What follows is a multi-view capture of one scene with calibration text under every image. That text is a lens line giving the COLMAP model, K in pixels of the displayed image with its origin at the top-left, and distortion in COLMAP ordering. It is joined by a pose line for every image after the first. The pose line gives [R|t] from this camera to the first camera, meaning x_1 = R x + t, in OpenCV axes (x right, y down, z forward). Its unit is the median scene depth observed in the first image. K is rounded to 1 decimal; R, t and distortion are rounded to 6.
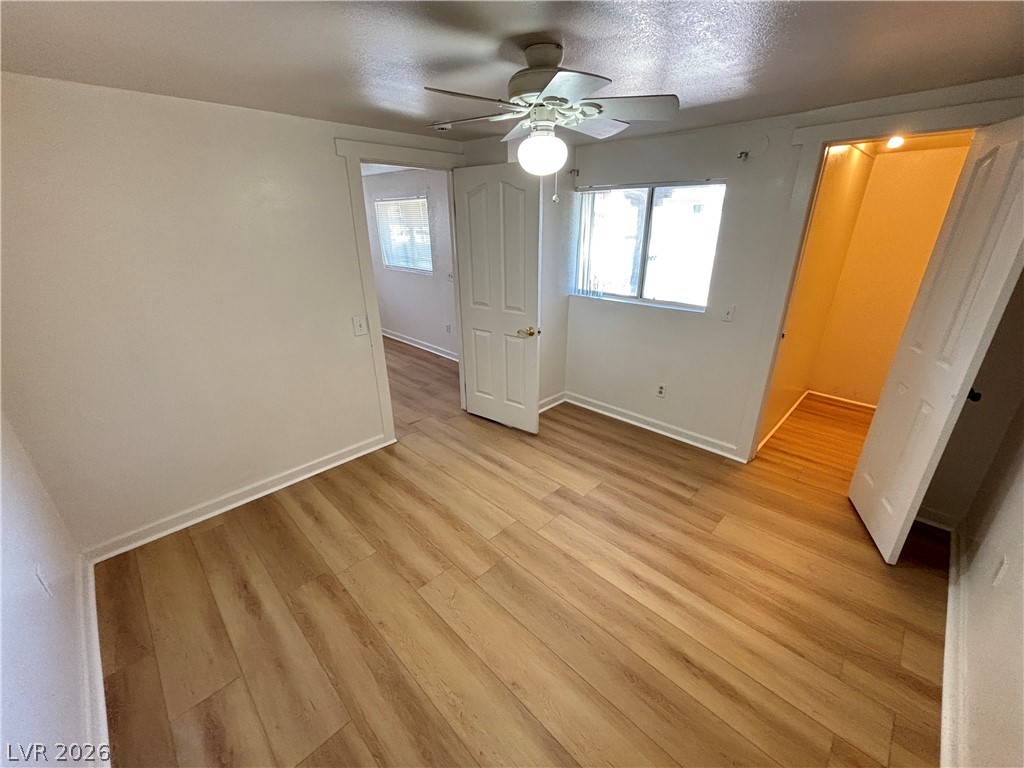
lens RADIAL K [[411.2, 0, 511.8], [0, 411.2, 381.5], [0, 0, 1]] dist [-0.000638, 0.000173]
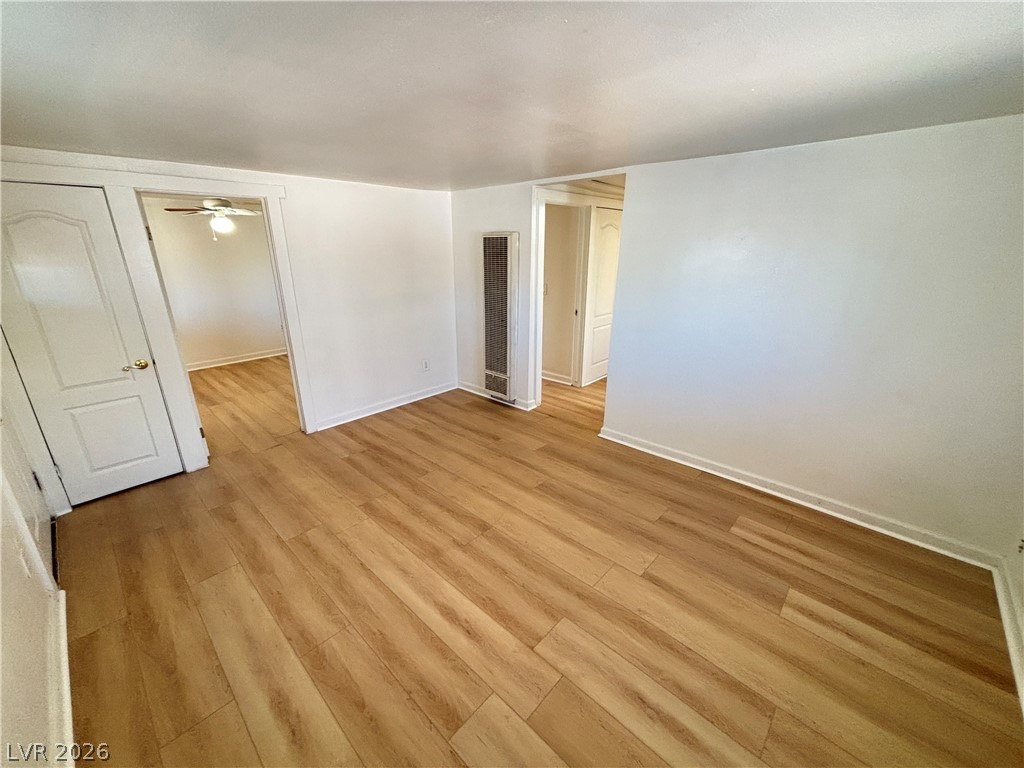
lens RADIAL K [[414.4, 0, 509.2], [0, 414.4, 382.4], [0, 0, 1]] dist [-0.001437, 0.003521]
pose [[-0.999530, 0.020134, -0.023132, -1.111159], [0.000520, 0.765312, 0.643659, -0.942011], [0.030663, 0.643344, -0.764963, 2.397165]]
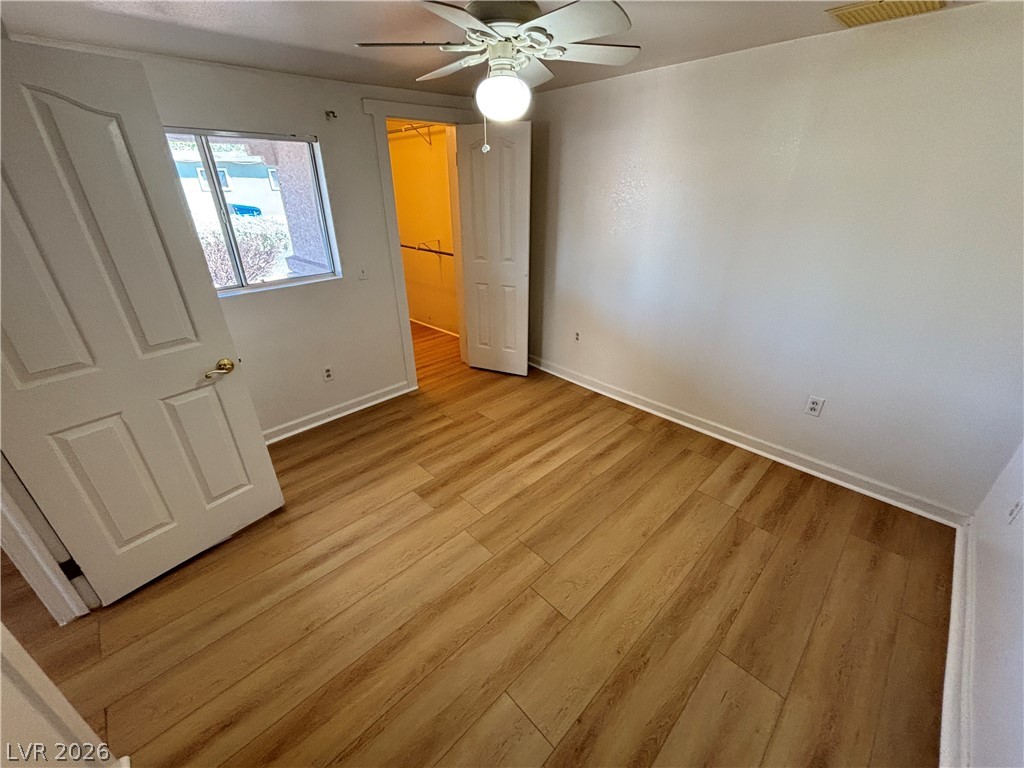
lens RADIAL K [[415.8, 0, 511.6], [0, 415.8, 380.2], [0, 0, 1]] dist [0.001095, -0.000037]
pose [[0.021536, -0.423266, 0.905750, -0.618384], [0.379733, 0.841530, 0.384226, -0.218869], [-0.924845, 0.335669, 0.178852, 0.610455]]
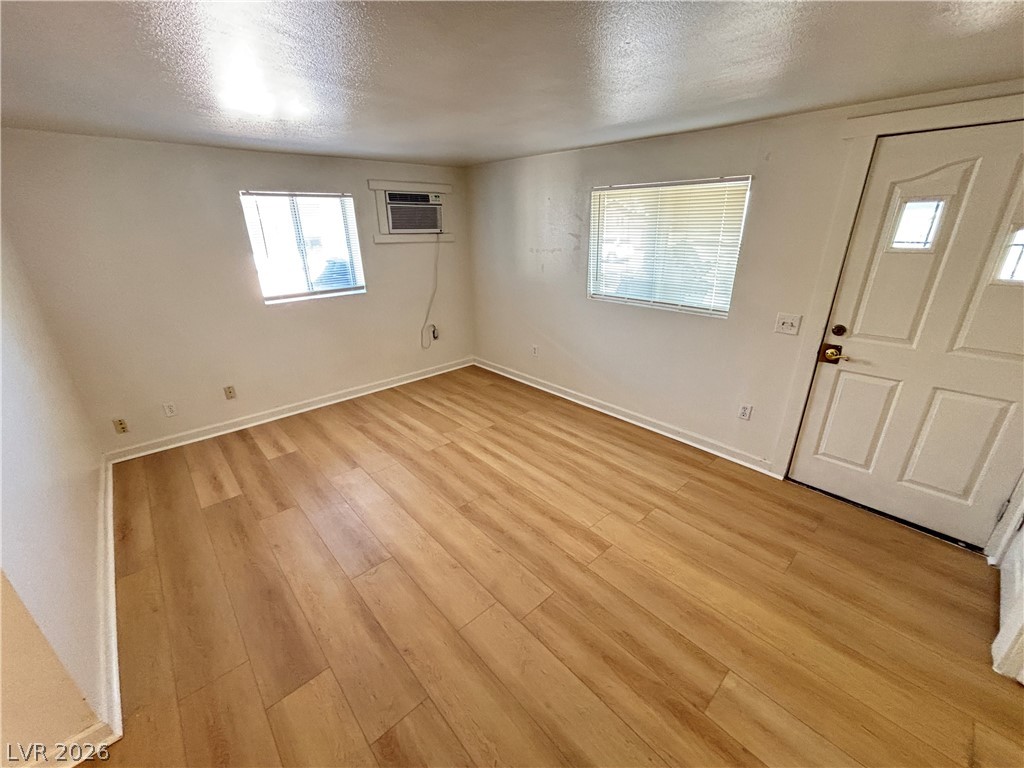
lens RADIAL K [[417.1, 0, 506.7], [0, 417.1, 378.6], [0, 0, 1]] dist [0.013101, -0.000124]
pose [[0.998293, 0.018661, -0.055348, -0.915223], [-0.019625, 0.999664, -0.016912, -0.325850], [0.055014, 0.017969, 0.998324, 0.840413]]
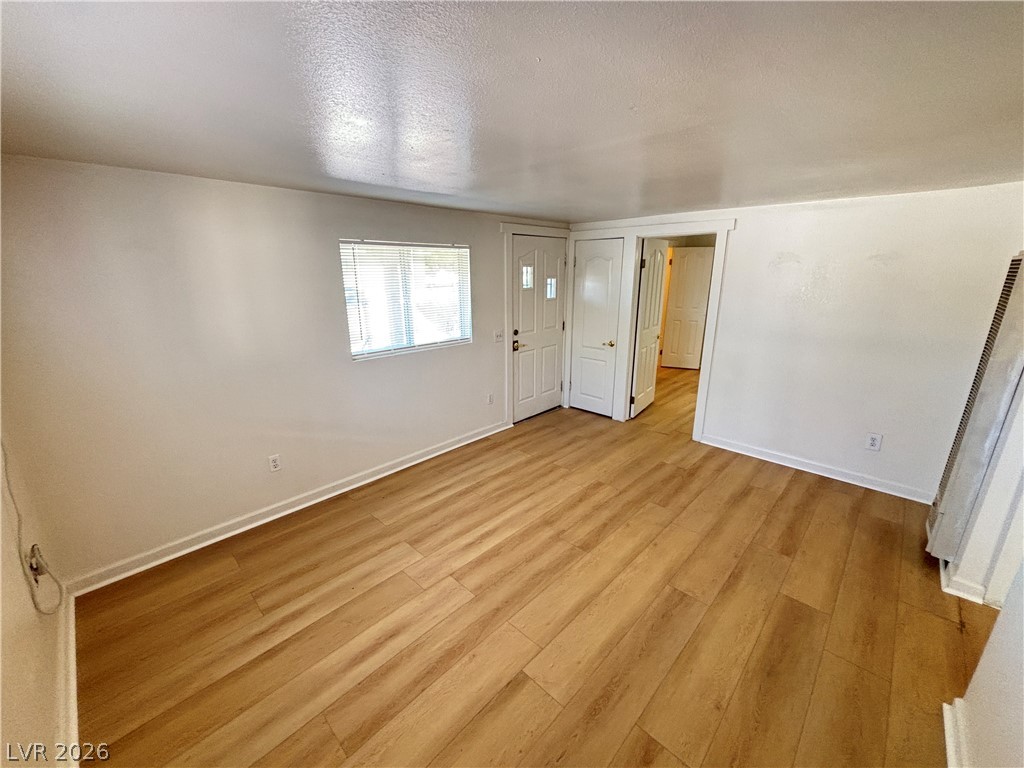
lens RADIAL K [[414.6, 0, 515.5], [0, 414.6, 379.2], [0, 0, 1]] dist [0.003792, 0.000140]
pose [[-0.020807, -0.251182, 0.967716, -1.955468], [0.371907, 0.896521, 0.240699, -0.710860], [-0.928037, 0.364909, 0.074762, 1.783786]]
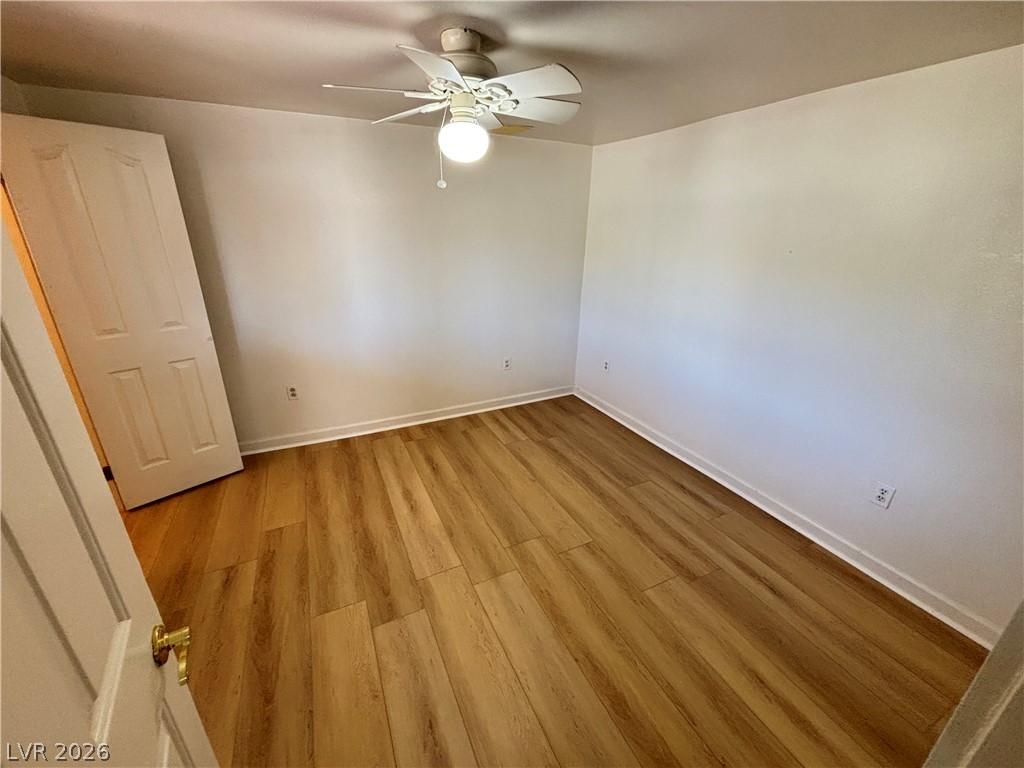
lens RADIAL K [[411.2, 0, 511.8], [0, 411.2, 381.5], [0, 0, 1]] dist [-0.000638, 0.000173]
pose [[-0.942847, -0.122840, 0.309757, -0.243800], [0.117884, 0.746502, 0.654858, -0.449065], [-0.311677, 0.653946, -0.689356, 1.205855]]
